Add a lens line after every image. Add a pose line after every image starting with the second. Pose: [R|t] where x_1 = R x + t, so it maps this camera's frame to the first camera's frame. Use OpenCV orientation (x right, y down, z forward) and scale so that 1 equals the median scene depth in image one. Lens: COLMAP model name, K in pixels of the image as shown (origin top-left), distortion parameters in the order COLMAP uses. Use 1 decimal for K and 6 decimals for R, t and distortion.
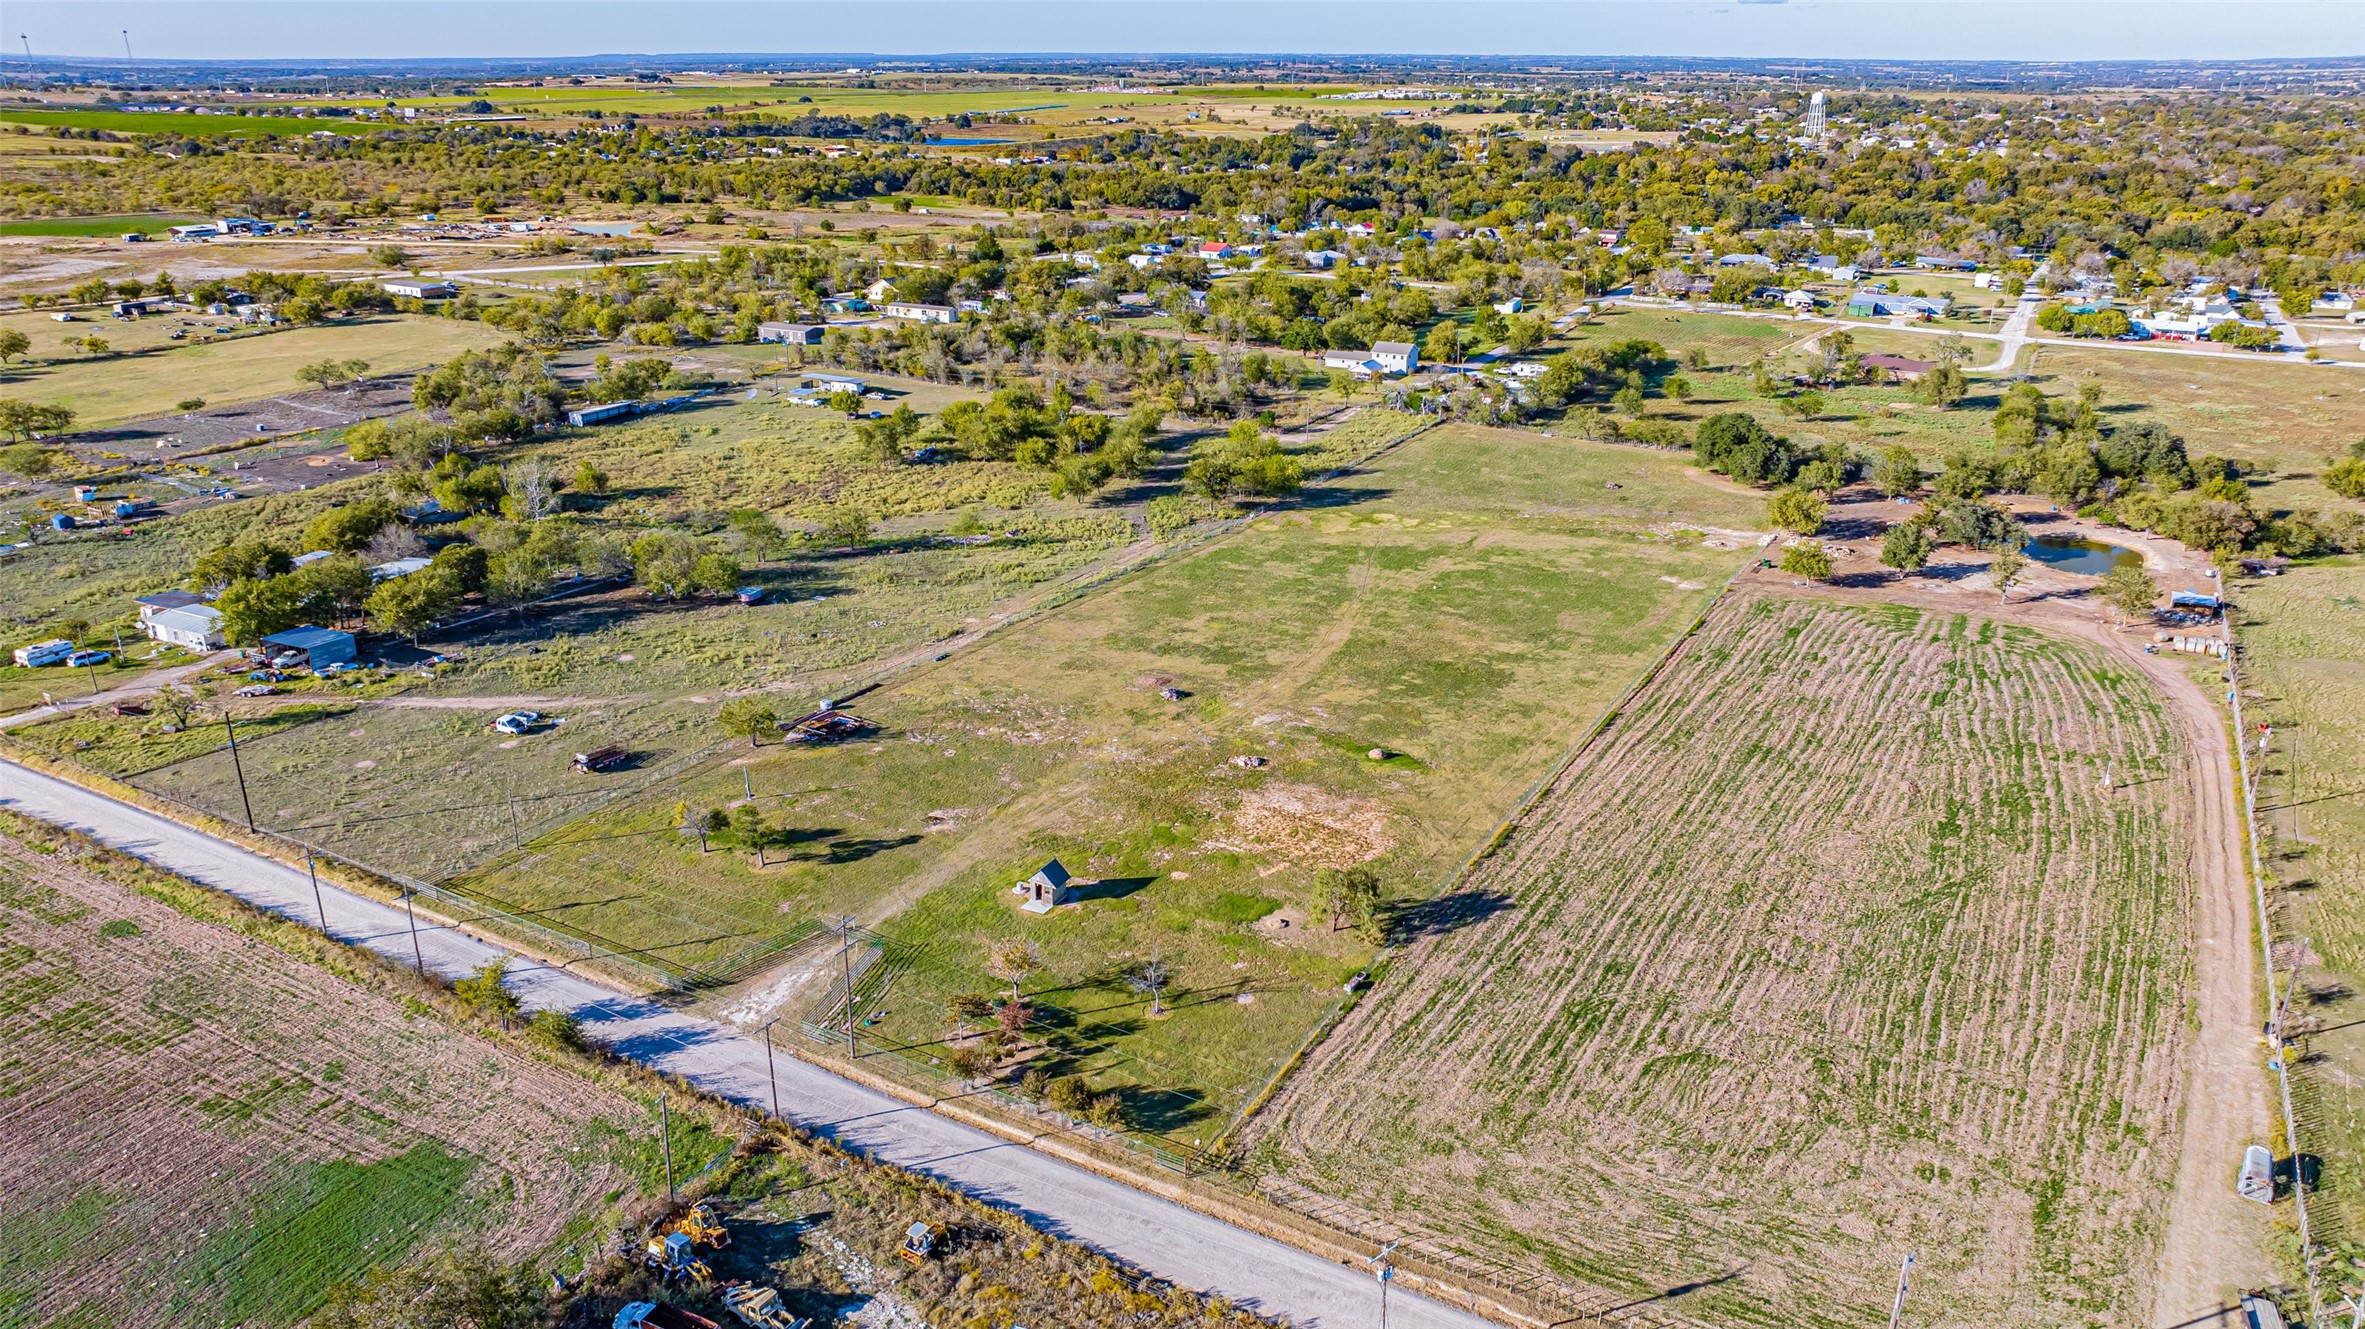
lens RADIAL K [[1663.8, 0, 1190.8], [0, 1663.8, 633.6], [0, 0, 1]] dist [-0.022047, -0.001269]
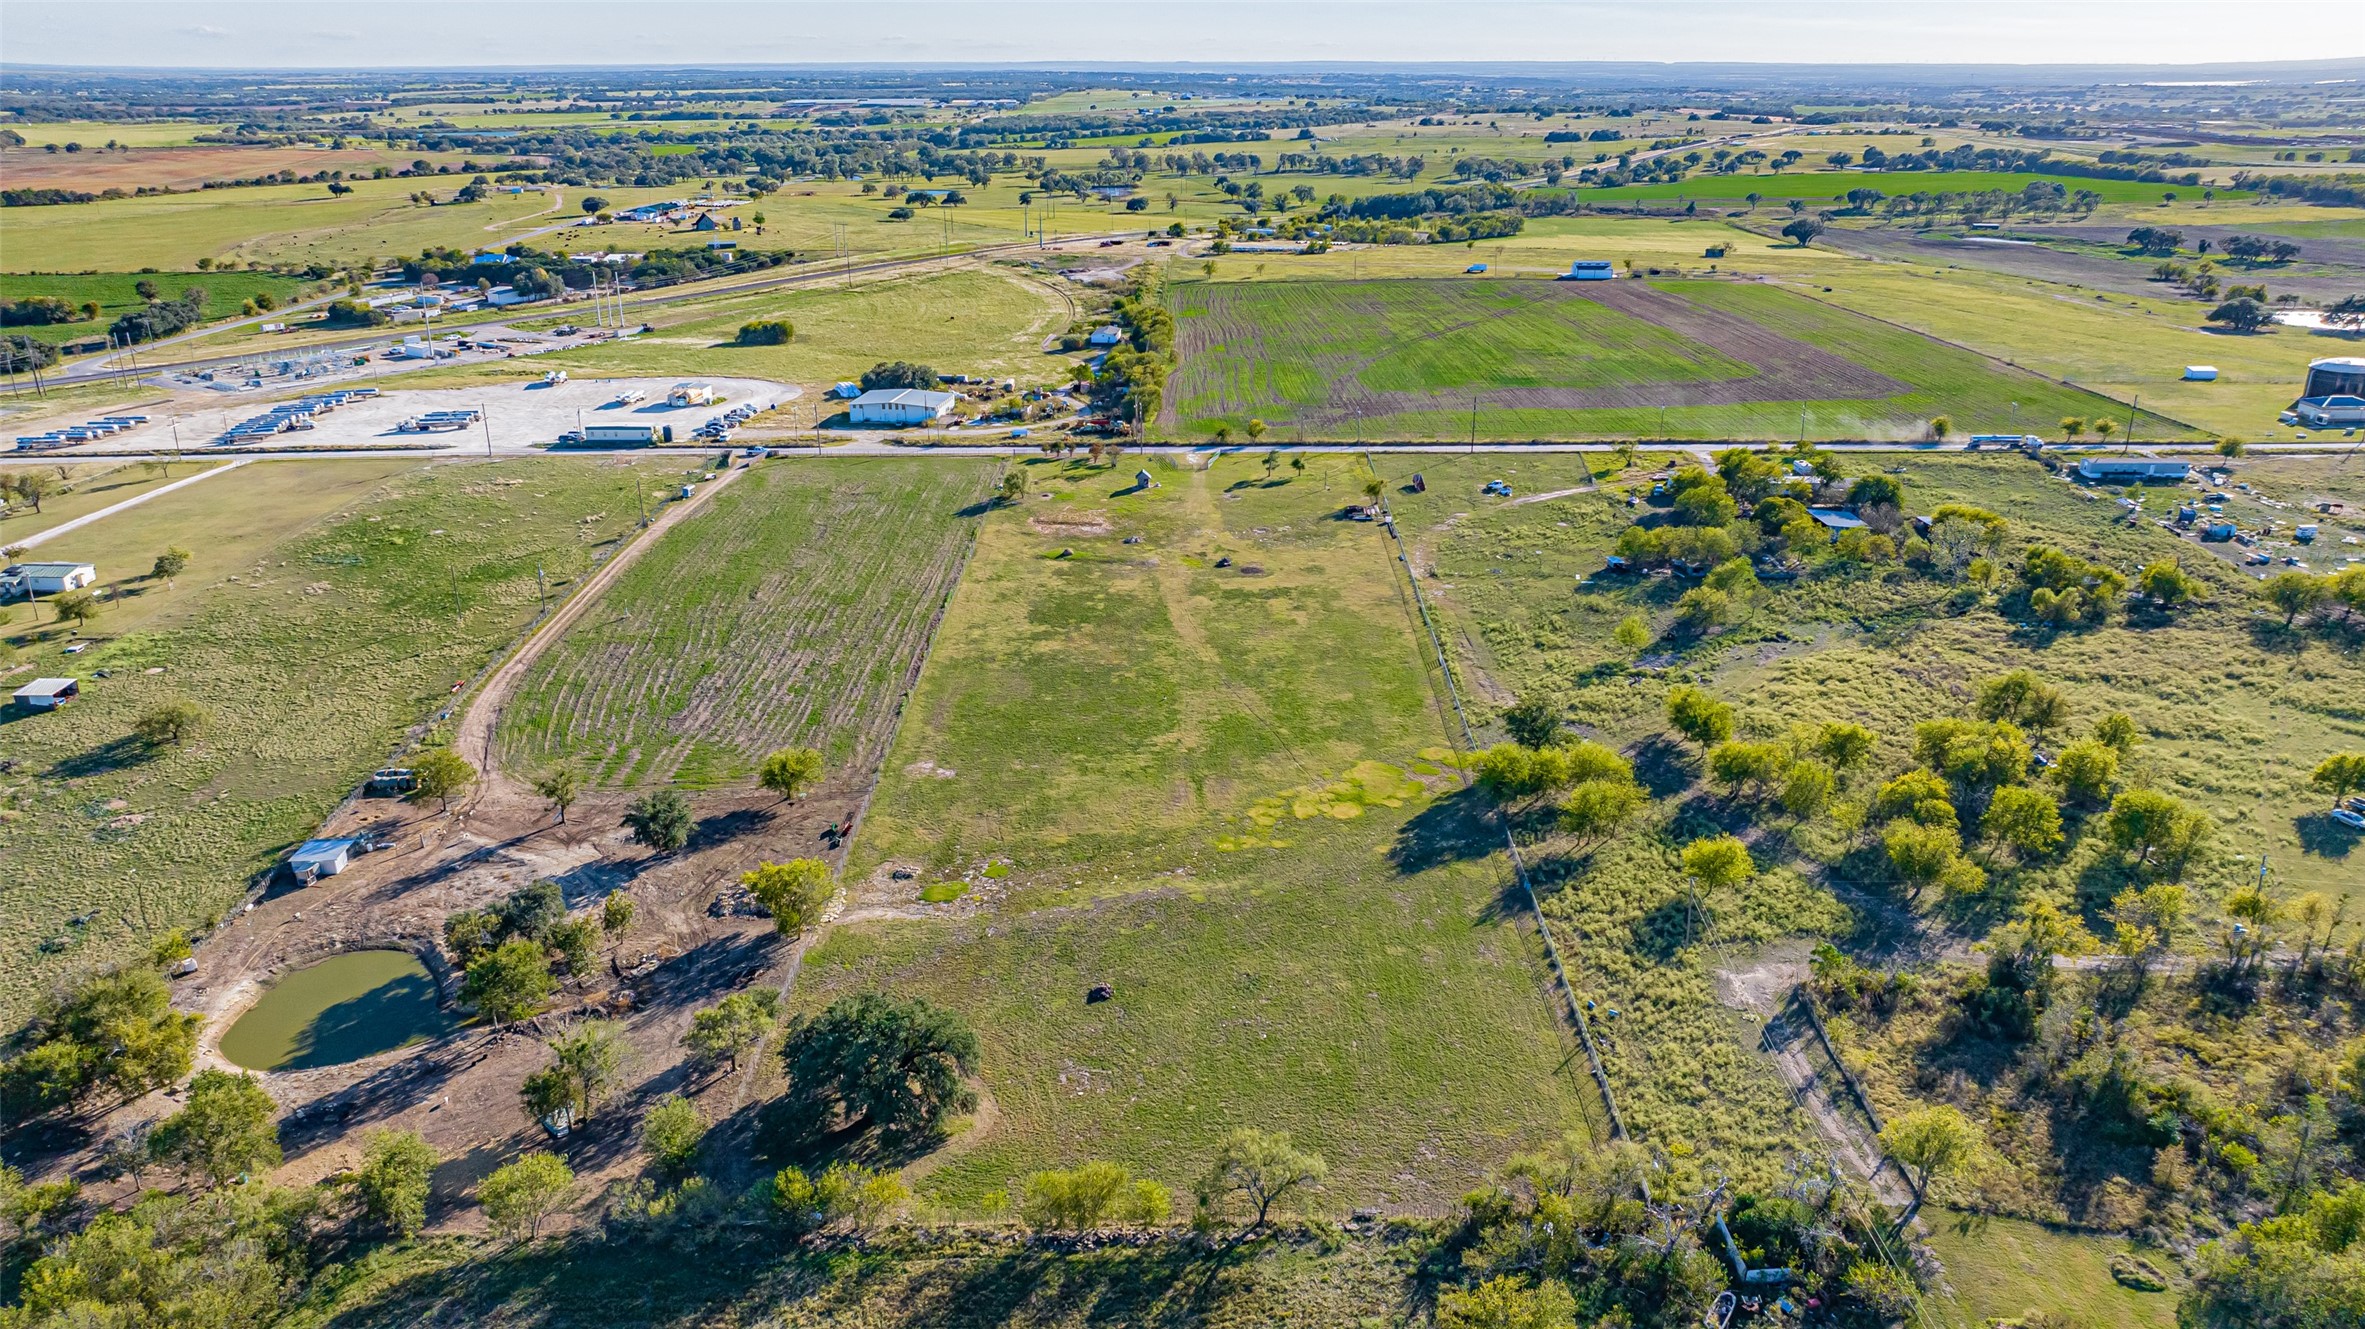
lens RADIAL K [[1654.8, 0, 1192.1], [0, 1654.8, 662.9], [0, 0, 1]] dist [-0.036047, 0.042406]
pose [[-0.876263, 0.165315, -0.452587, 0.678893], [-0.160247, 0.785845, 0.597301, -0.749247], [0.454406, 0.595918, -0.662115, 1.948522]]
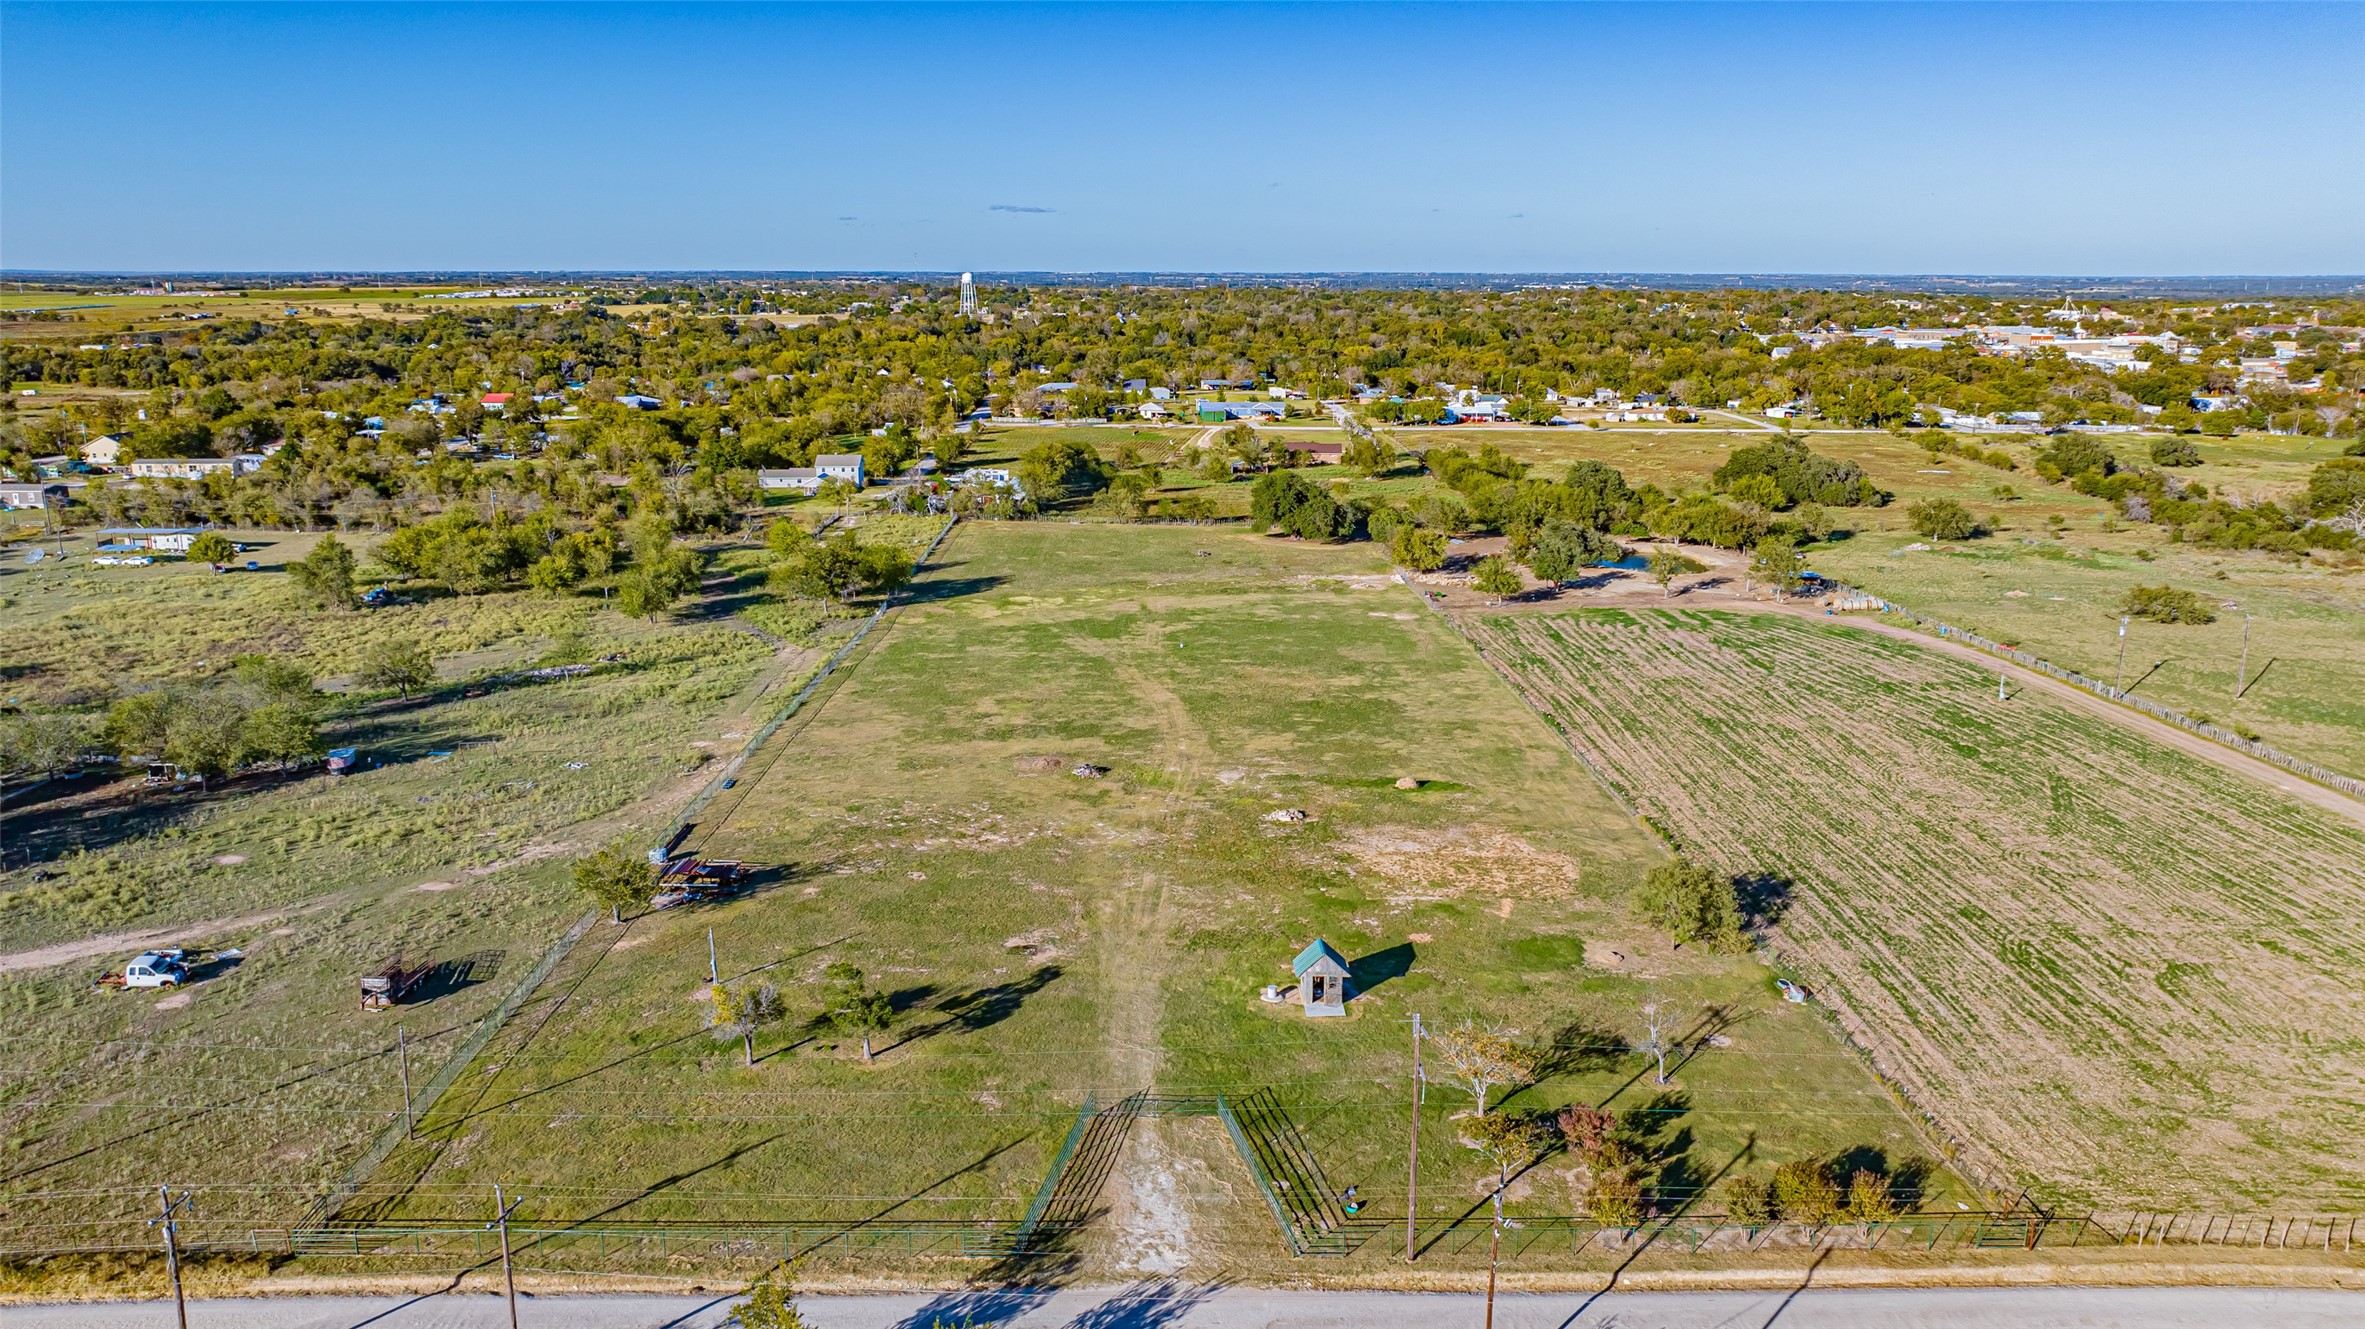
lens RADIAL K [[1663.8, 0, 1190.8], [0, 1663.8, 633.6], [0, 0, 1]] dist [-0.022047, -0.001269]
pose [[0.863138, -0.108877, 0.493090, -0.327660], [0.167458, 0.982938, -0.076091, 0.038724], [-0.476393, 0.148249, 0.866644, 0.289933]]
